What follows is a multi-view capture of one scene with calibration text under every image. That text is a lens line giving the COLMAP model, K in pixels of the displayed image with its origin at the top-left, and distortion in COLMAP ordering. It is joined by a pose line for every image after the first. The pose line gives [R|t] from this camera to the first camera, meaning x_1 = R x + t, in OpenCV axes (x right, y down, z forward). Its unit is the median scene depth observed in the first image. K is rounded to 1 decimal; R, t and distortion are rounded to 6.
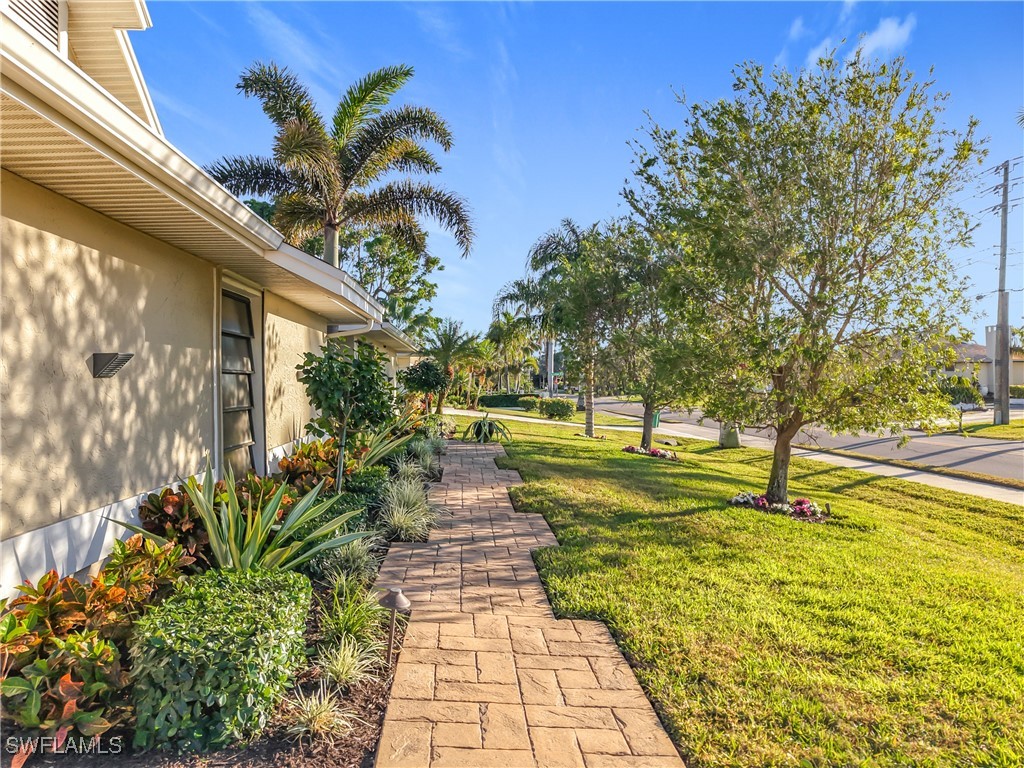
lens RADIAL K [[728.8, 0, 510.7], [0, 728.8, 382.2], [0, 0, 1]] dist [0.003778, -0.002484]
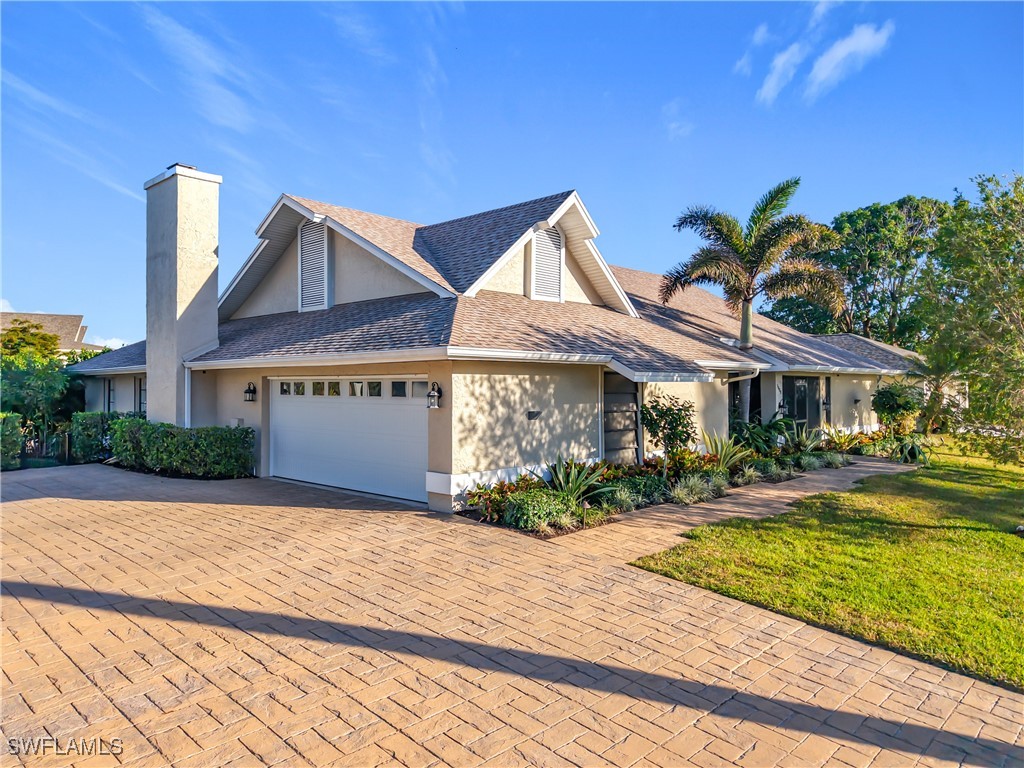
lens RADIAL K [[728.8, 0, 513.2], [0, 728.8, 383.9], [0, 0, 1]] dist [0.003778, -0.002484]
pose [[0.688306, -0.007335, -0.725383, 1.360441], [0.009394, 0.999955, -0.001198, -0.139056], [0.725360, -0.005990, 0.688344, -0.939189]]
